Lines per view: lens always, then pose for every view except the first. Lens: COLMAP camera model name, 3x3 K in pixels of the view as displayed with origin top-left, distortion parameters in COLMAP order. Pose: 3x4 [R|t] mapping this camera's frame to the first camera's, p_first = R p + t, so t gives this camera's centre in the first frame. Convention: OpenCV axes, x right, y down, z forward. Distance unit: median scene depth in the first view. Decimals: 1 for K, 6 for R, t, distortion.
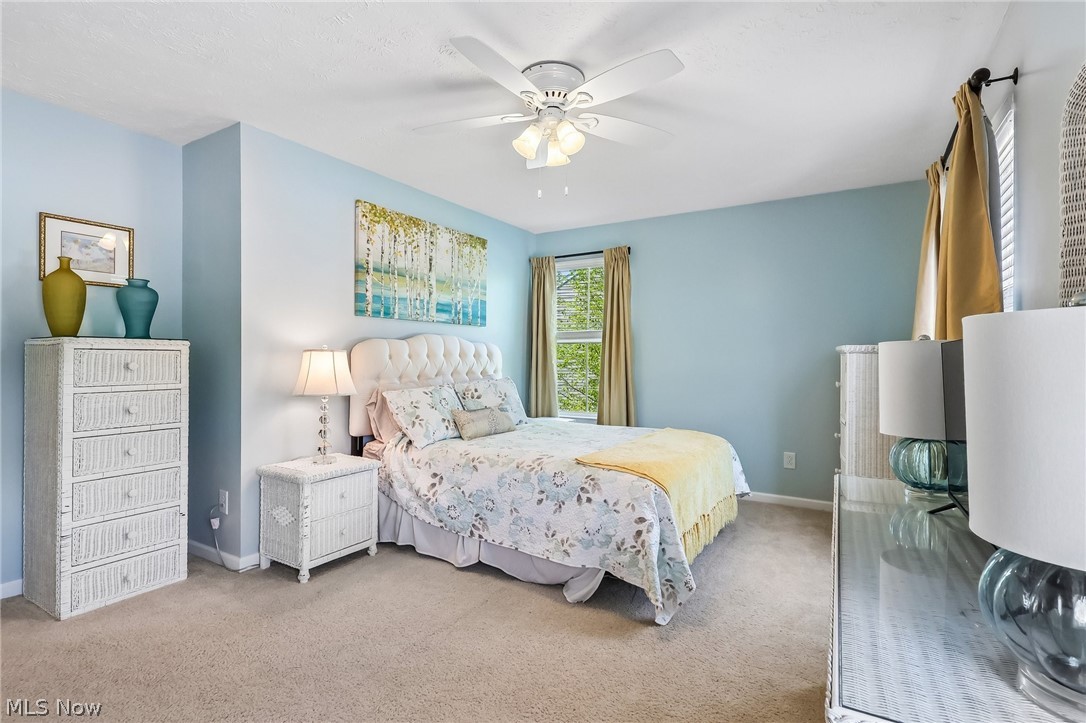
lens RADIAL K [[509.9, 0, 537.2], [0, 509.9, 355.4], [0, 0, 1]] dist [0.000226, 0.001585]
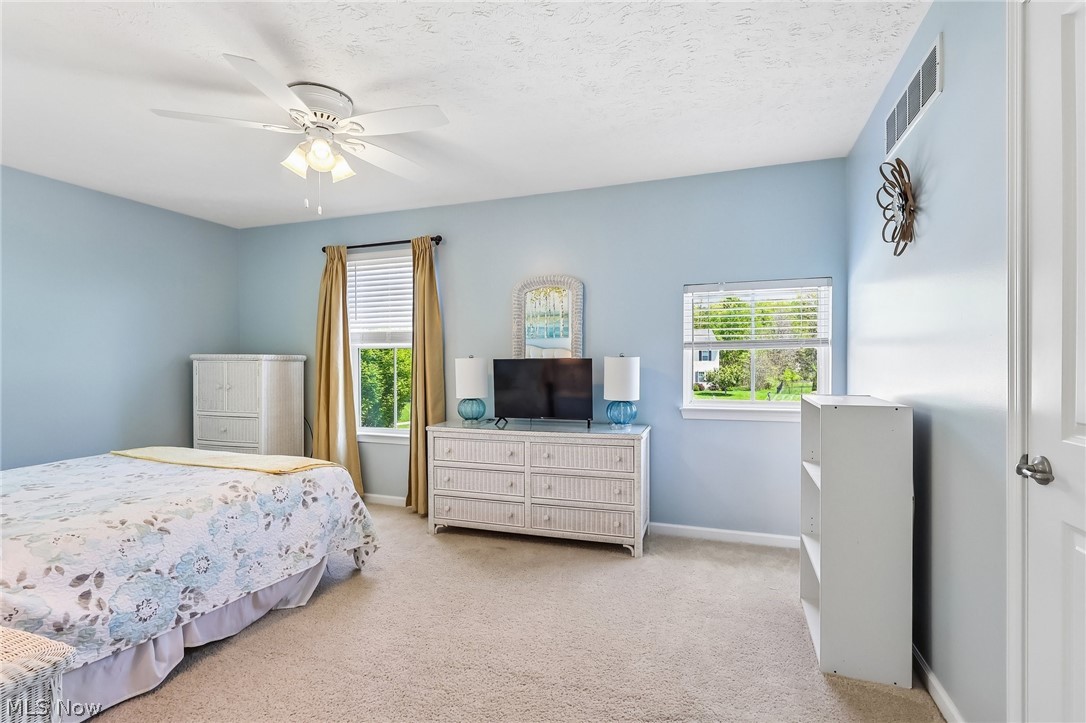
lens RADIAL K [[509.9, 0, 542.1], [0, 509.9, 361.0], [0, 0, 1]] dist [0.000226, 0.001585]
pose [[-0.191616, -0.007543, 0.981441, -0.914673], [-0.003274, 0.999970, 0.007046, -0.016054], [-0.981465, -0.001863, -0.191635, 0.642374]]
